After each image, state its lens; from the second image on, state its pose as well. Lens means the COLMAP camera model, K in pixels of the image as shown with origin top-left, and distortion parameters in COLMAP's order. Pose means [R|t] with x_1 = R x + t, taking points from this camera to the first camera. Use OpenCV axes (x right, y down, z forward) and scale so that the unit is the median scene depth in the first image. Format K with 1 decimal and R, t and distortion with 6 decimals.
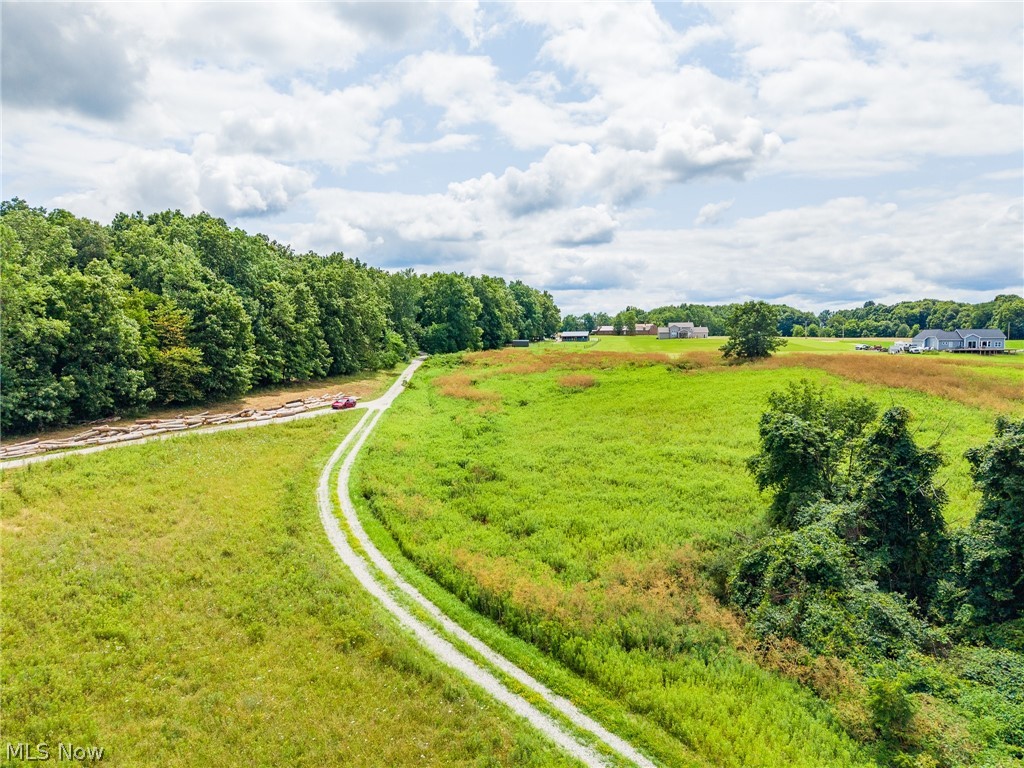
lens RADIAL K [[702.9, 0, 507.8], [0, 702.9, 385.3], [0, 0, 1]] dist [0.017755, -0.013474]
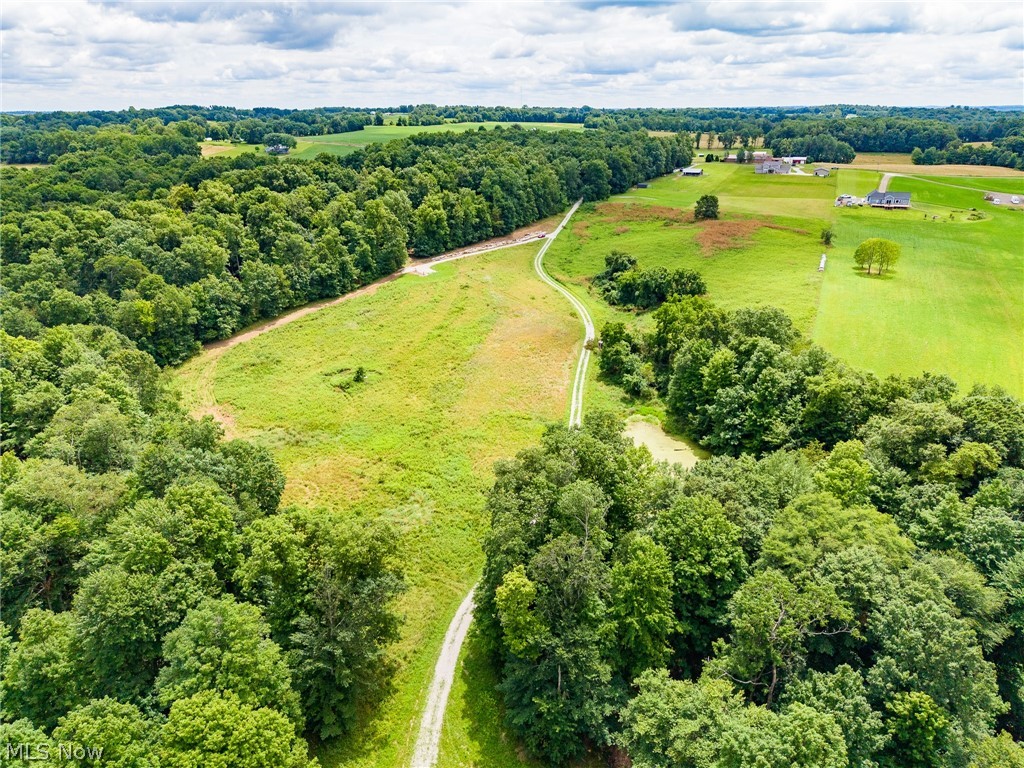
lens RADIAL K [[702.9, 0, 507.8], [0, 702.9, 385.3], [0, 0, 1]] dist [0.017755, -0.013474]
pose [[0.959652, 0.112178, -0.257845, 0.566280], [-0.025191, 0.947588, 0.318499, -0.372704], [0.280059, -0.299153, 0.912181, -2.356968]]
